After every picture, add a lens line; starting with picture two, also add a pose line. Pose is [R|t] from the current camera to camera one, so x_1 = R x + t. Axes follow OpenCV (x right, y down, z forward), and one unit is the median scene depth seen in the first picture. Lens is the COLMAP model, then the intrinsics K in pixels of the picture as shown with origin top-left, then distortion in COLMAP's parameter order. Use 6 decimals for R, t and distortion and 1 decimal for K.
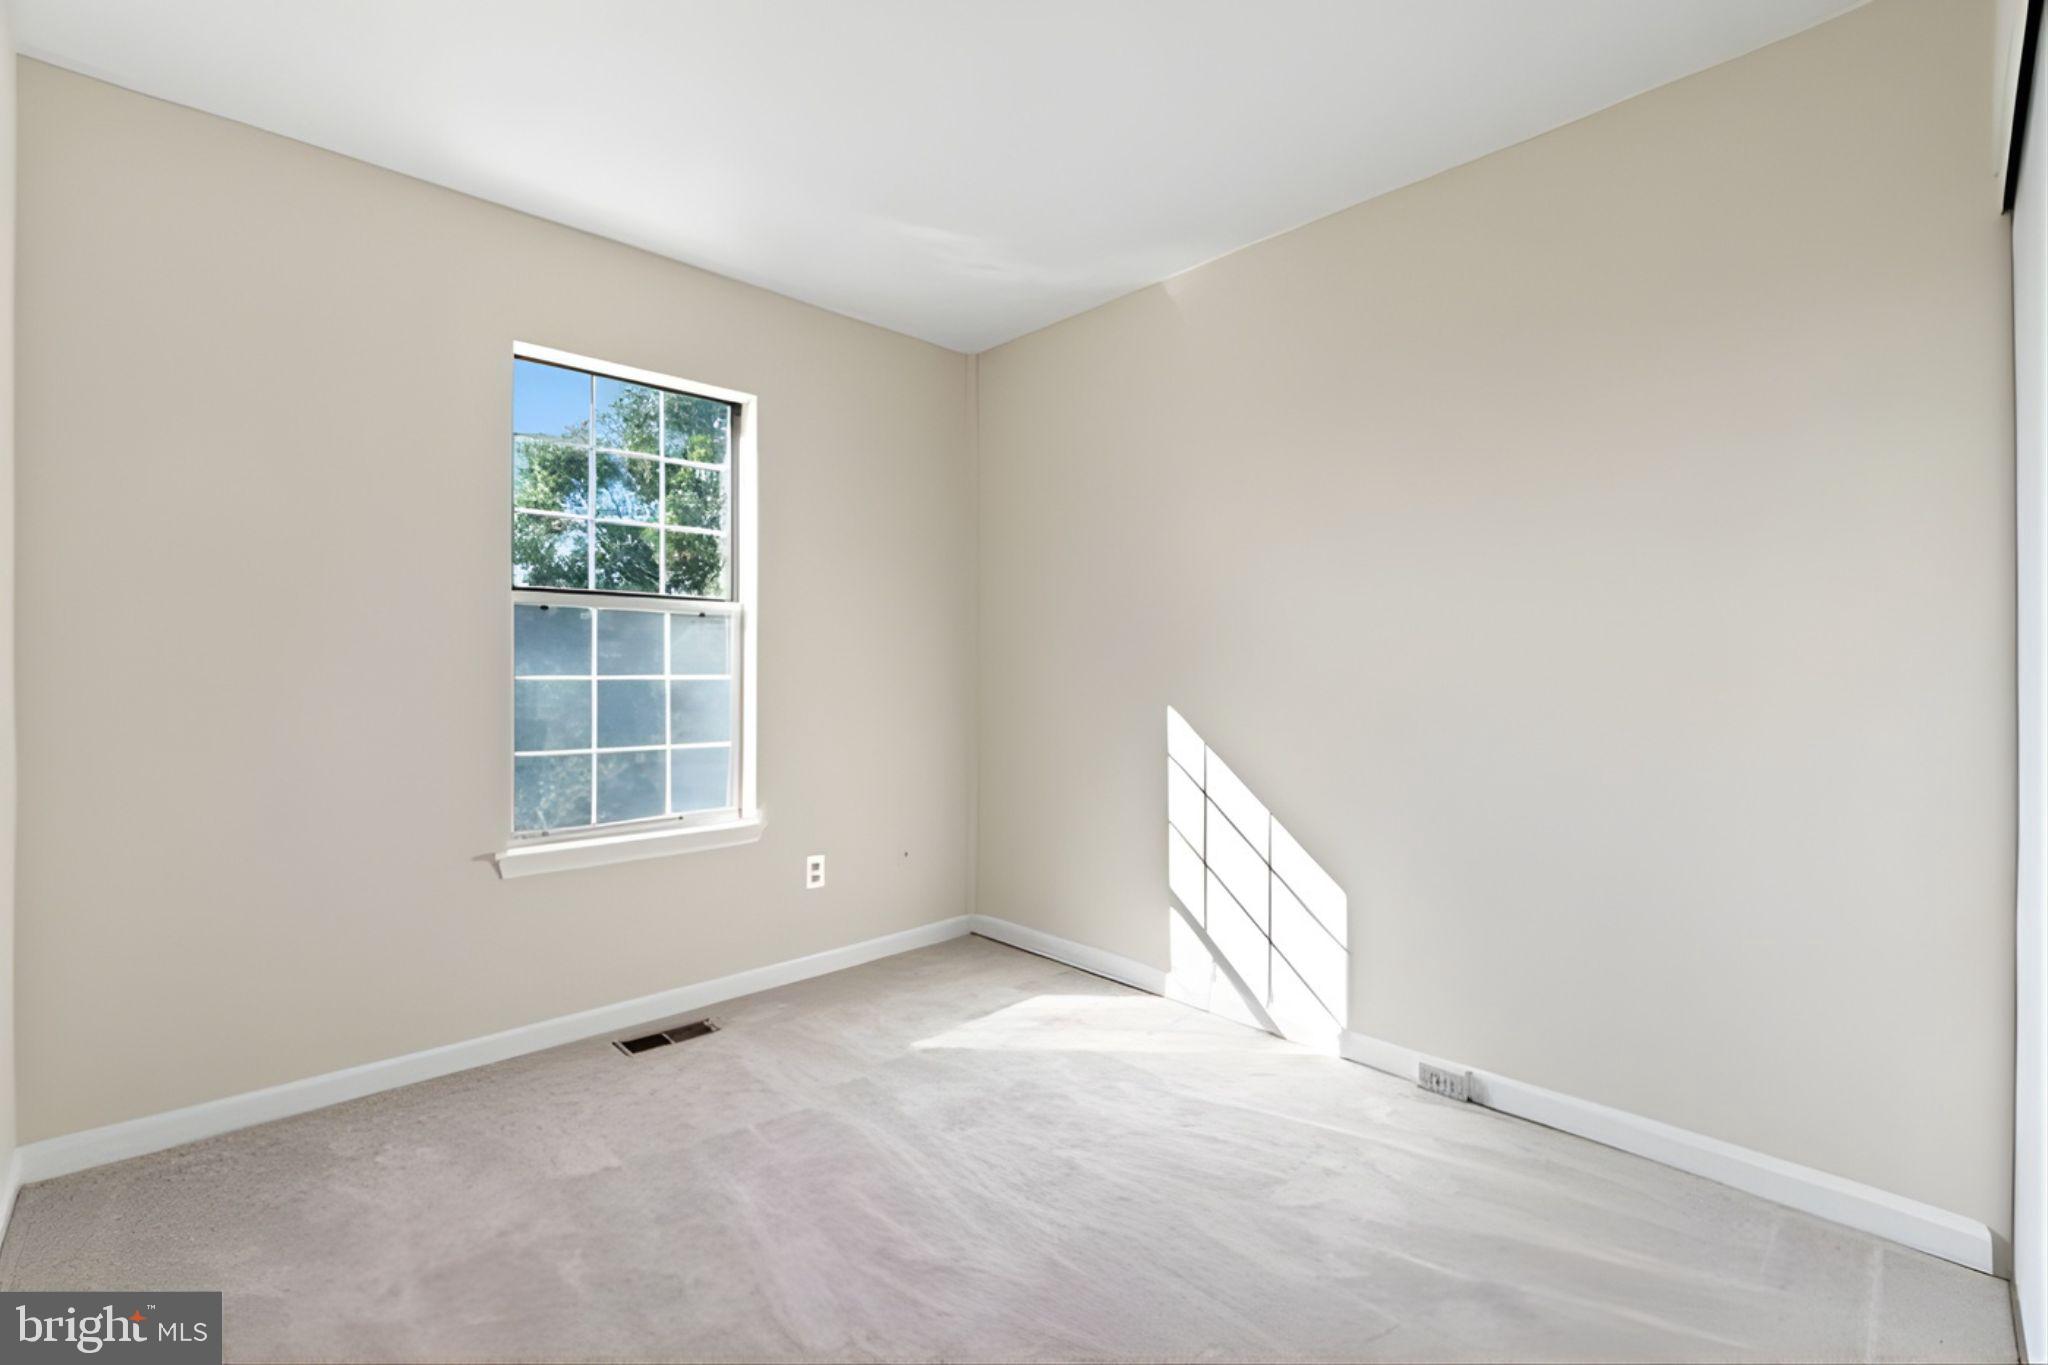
lens RADIAL K [[891.6, 0, 1015.1], [0, 891.6, 682.0], [0, 0, 1]] dist [-0.010224, -0.000155]
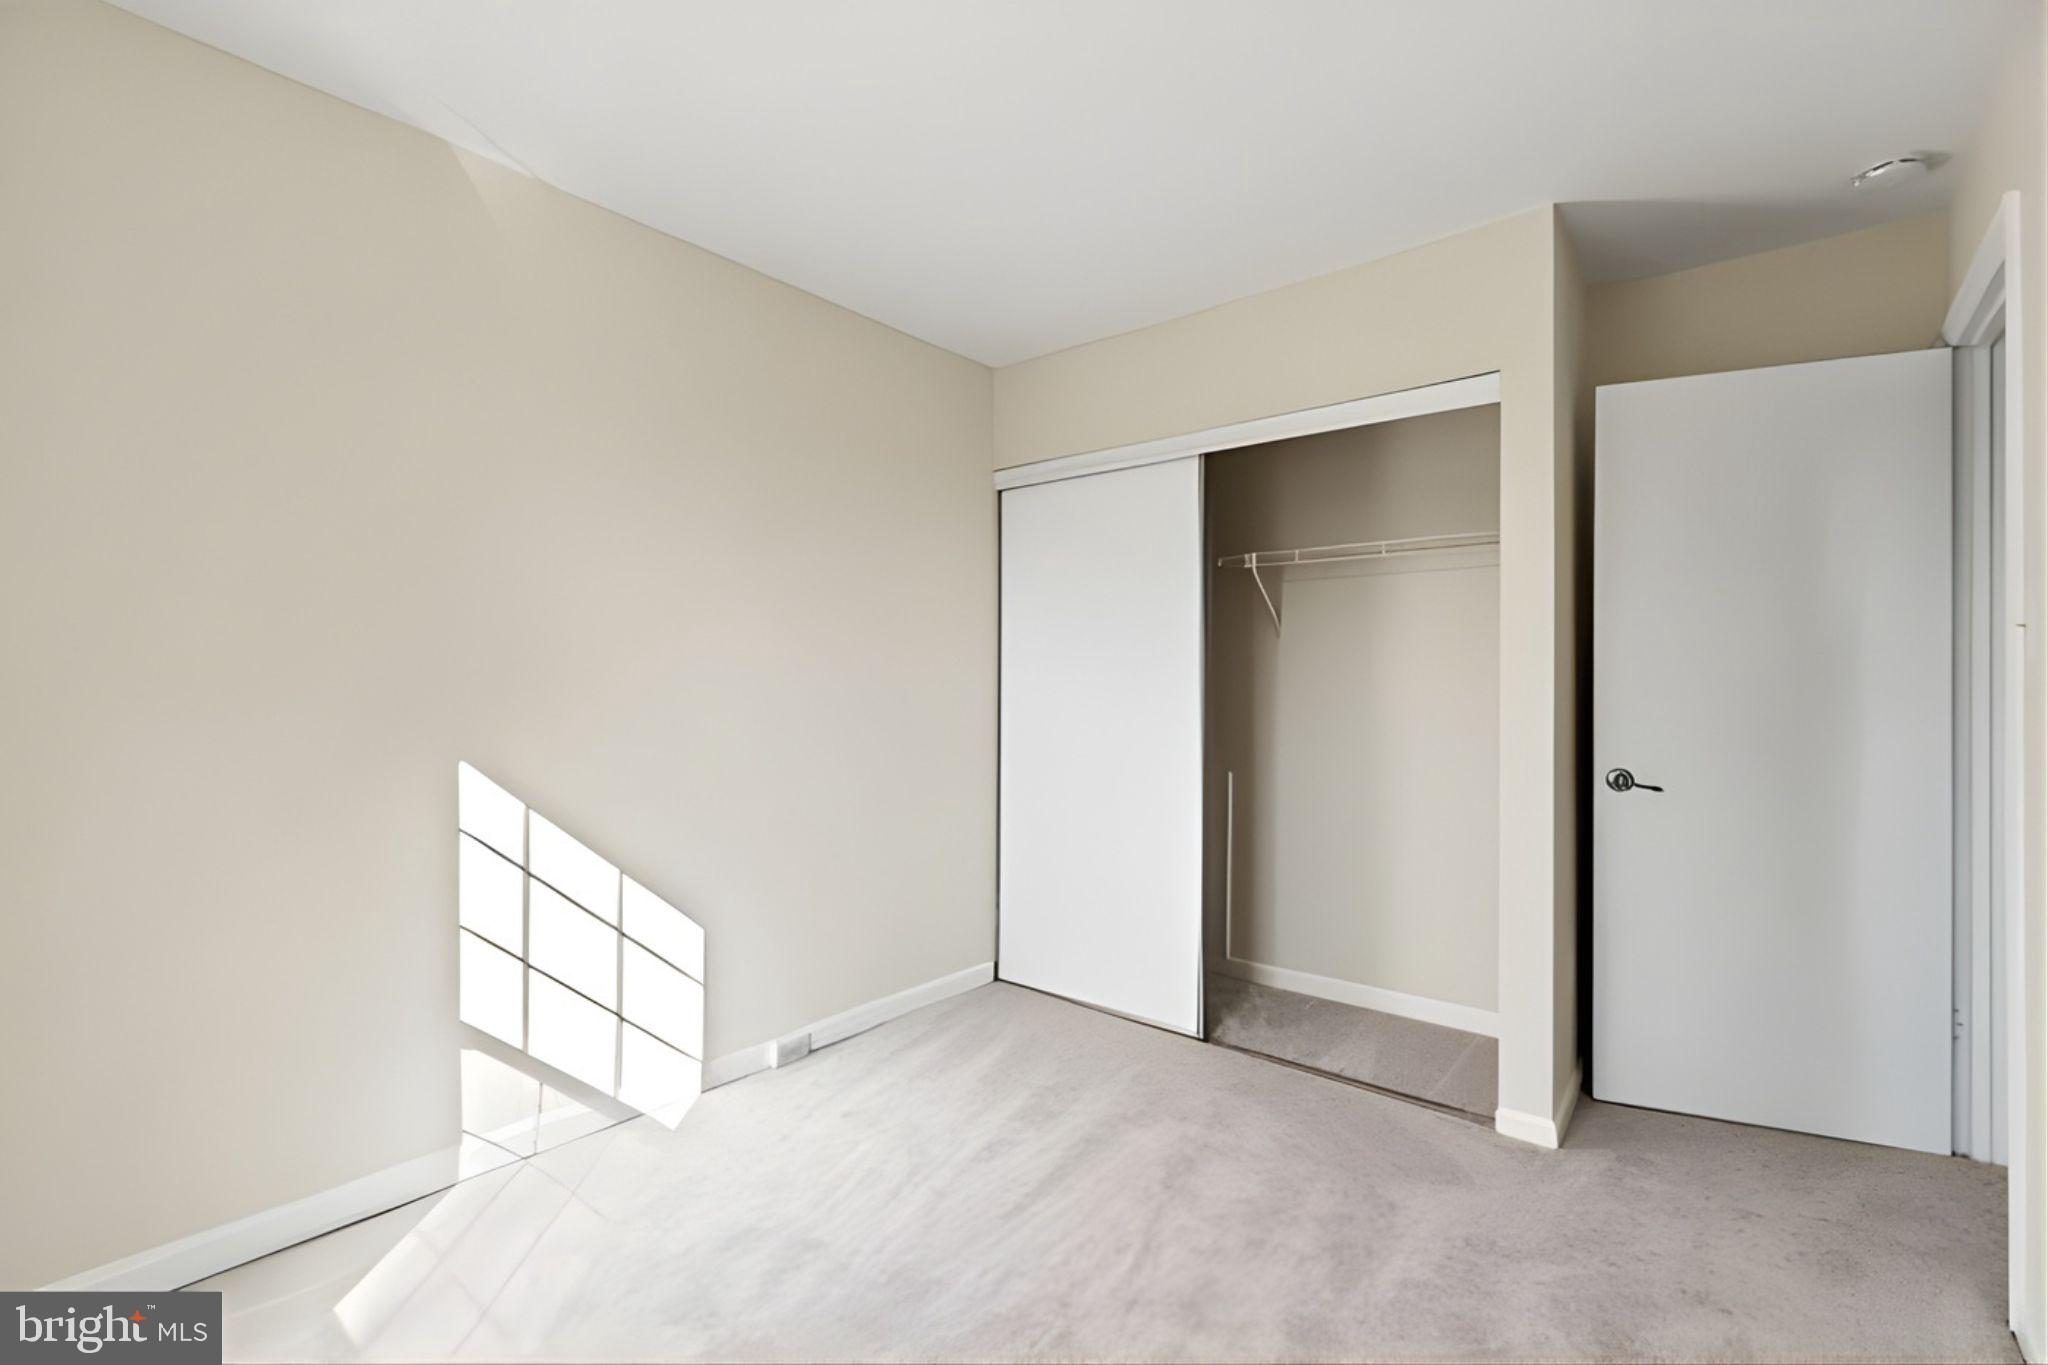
lens RADIAL K [[891.6, 0, 1015.1], [0, 891.6, 682.0], [0, 0, 1]] dist [-0.010224, -0.000155]
pose [[-0.145772, 0.010968, 0.989257, -0.620116], [-0.000244, 0.999938, -0.011123, -0.027832], [-0.989318, -0.001863, -0.145760, 0.725642]]
